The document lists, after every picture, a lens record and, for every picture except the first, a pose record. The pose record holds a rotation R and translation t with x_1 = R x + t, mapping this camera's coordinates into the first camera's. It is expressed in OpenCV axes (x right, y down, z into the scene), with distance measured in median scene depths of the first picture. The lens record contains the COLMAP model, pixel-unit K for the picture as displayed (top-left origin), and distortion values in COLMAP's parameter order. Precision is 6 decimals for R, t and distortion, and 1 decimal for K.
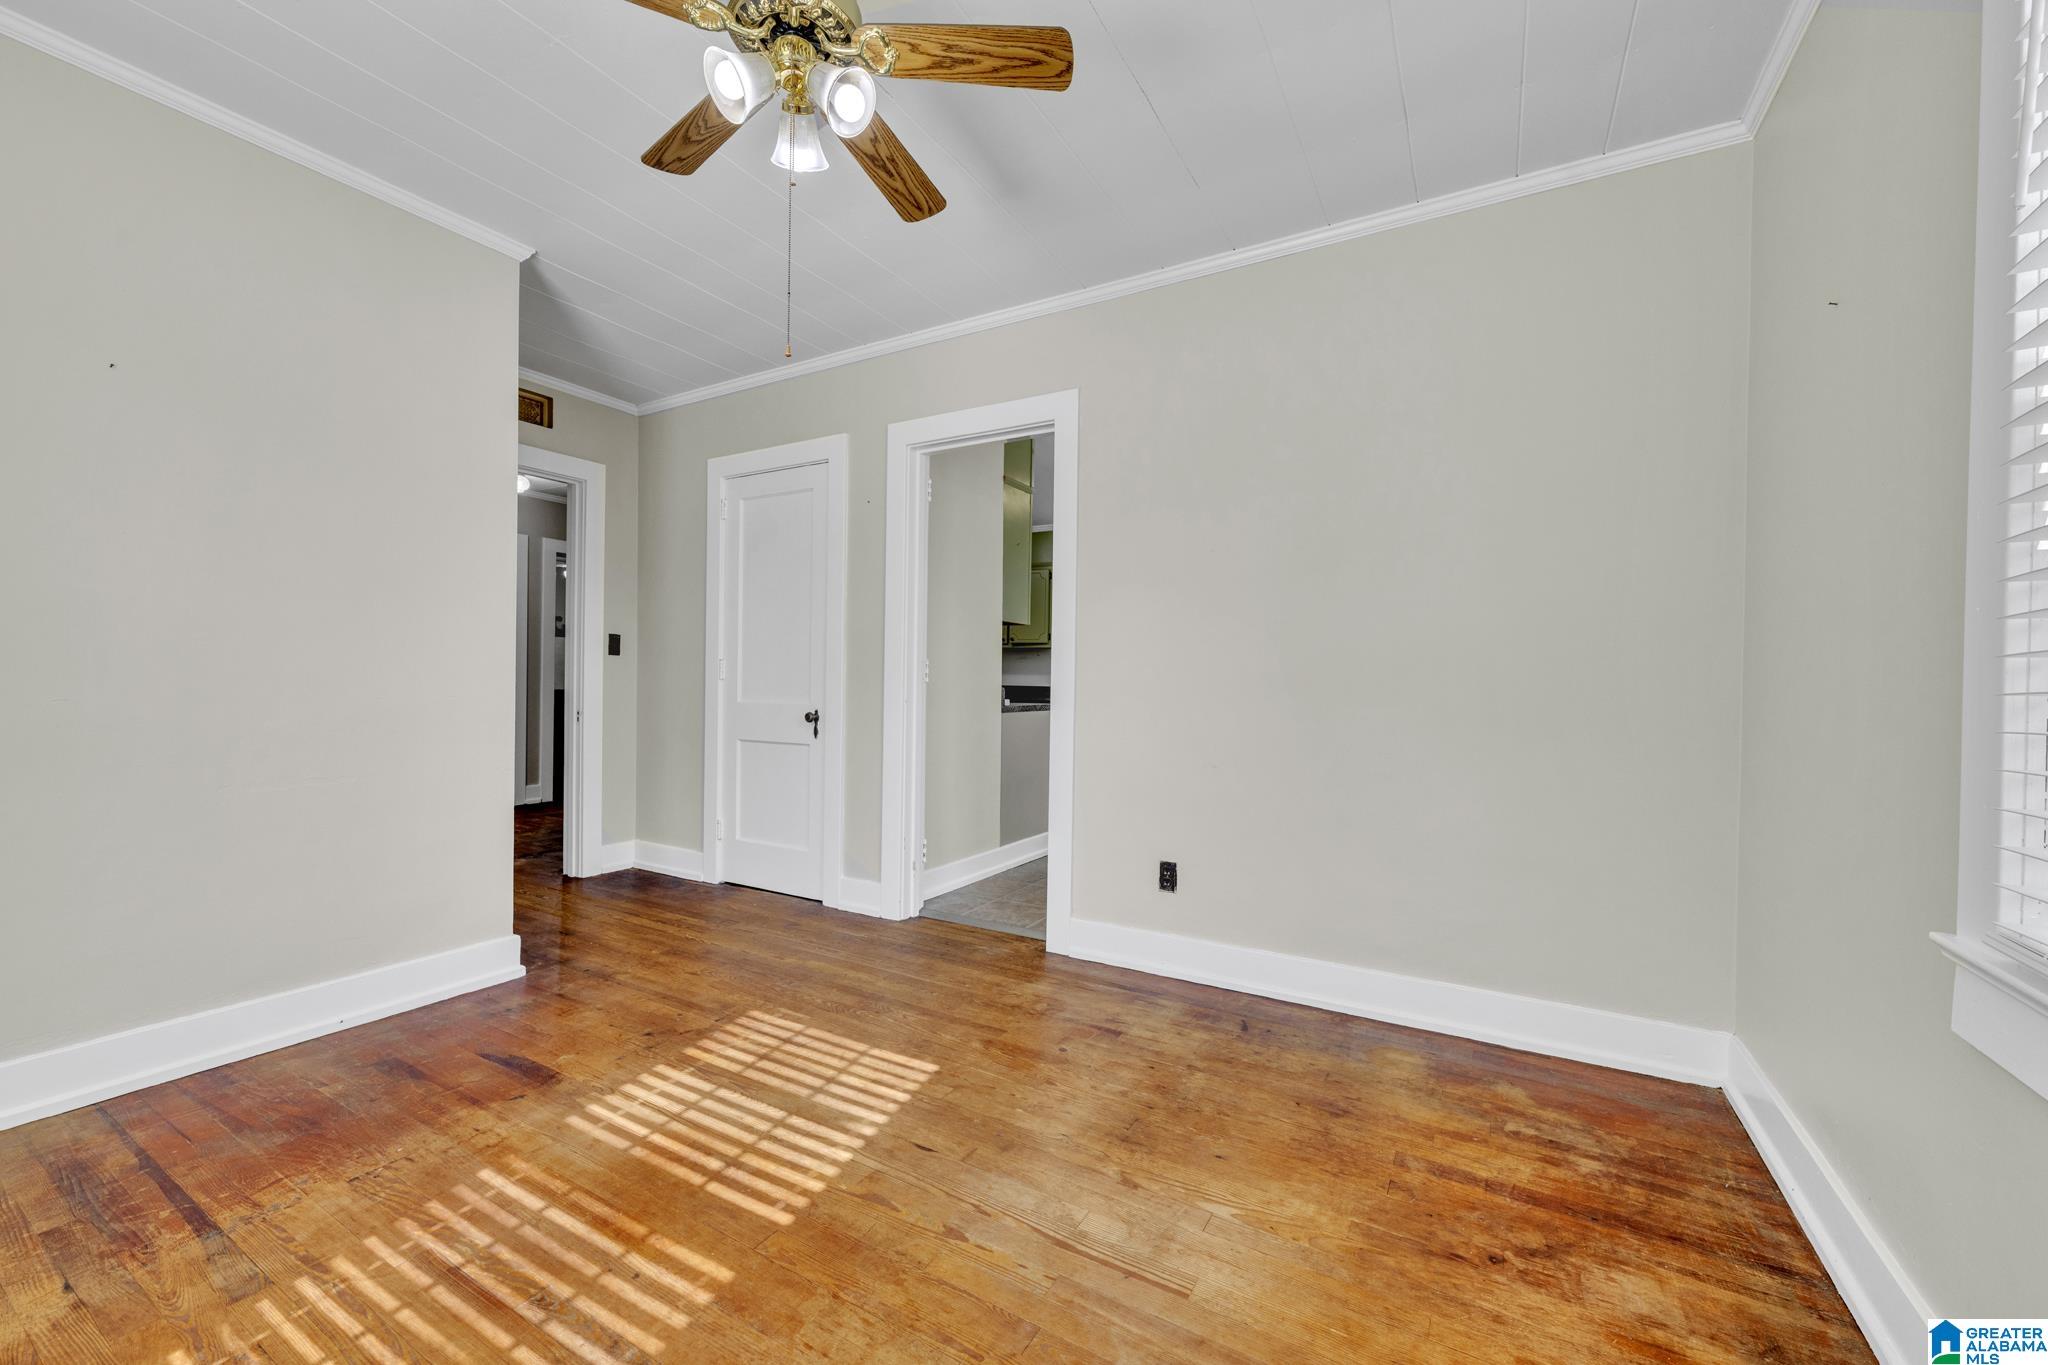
lens RADIAL K [[799.1, 0, 1031.9], [0, 799.1, 684.9], [0, 0, 1]] dist [0.001335, 0.000767]
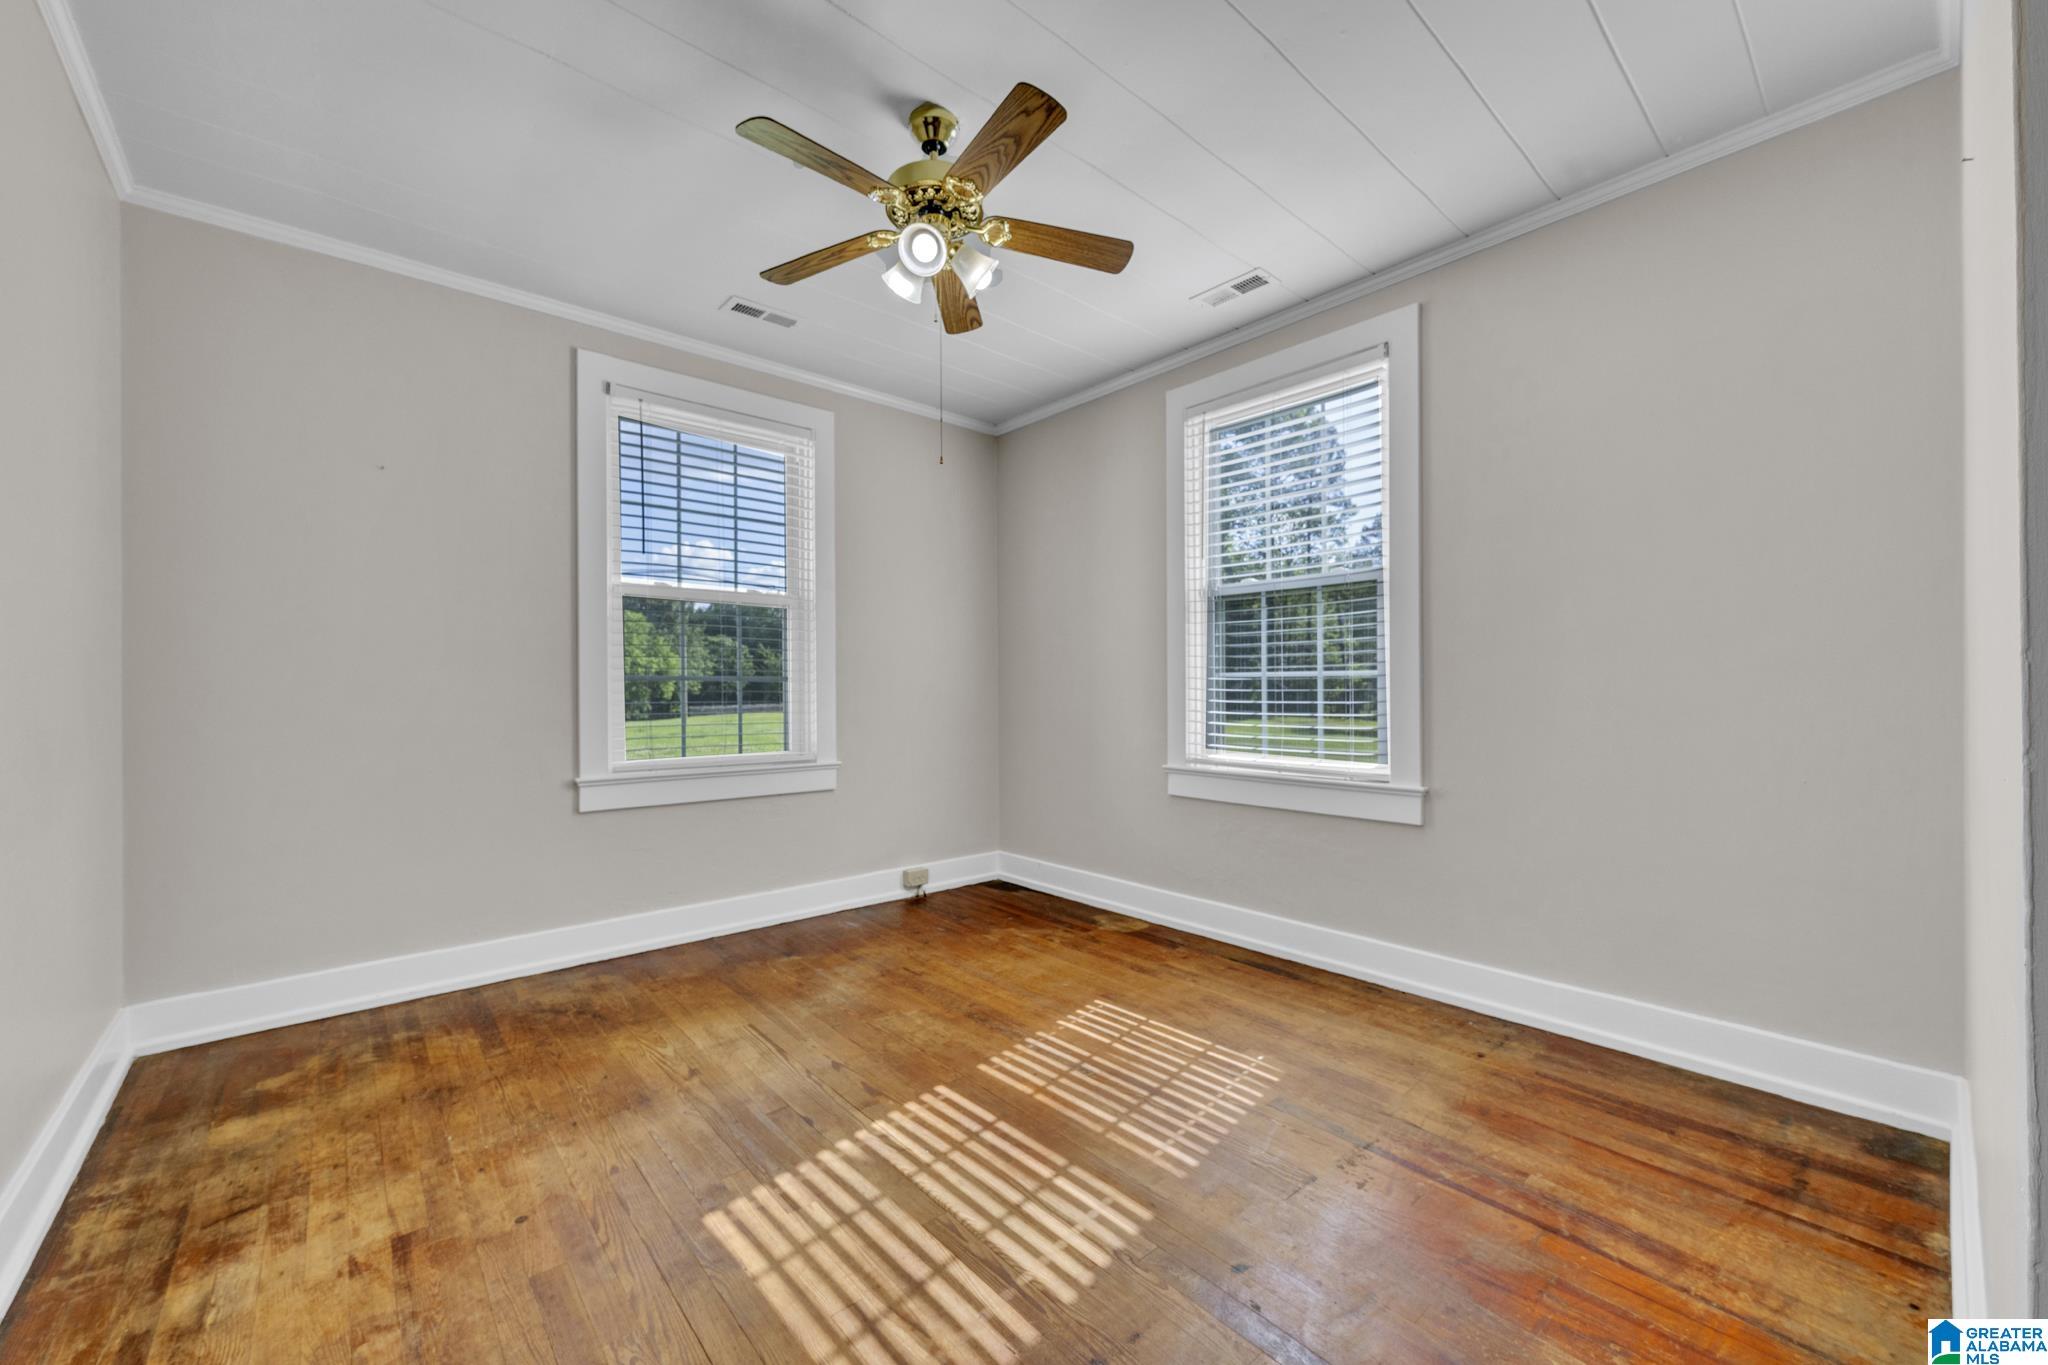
lens RADIAL K [[799.1, 0, 1027.0], [0, 799.1, 696.8], [0, 0, 1]] dist [0.001335, 0.000767]
pose [[-0.945211, -0.012013, 0.326239, -0.737059], [-0.007020, 0.999840, 0.016479, -0.015539], [-0.326385, 0.013286, -0.945144, 1.860763]]
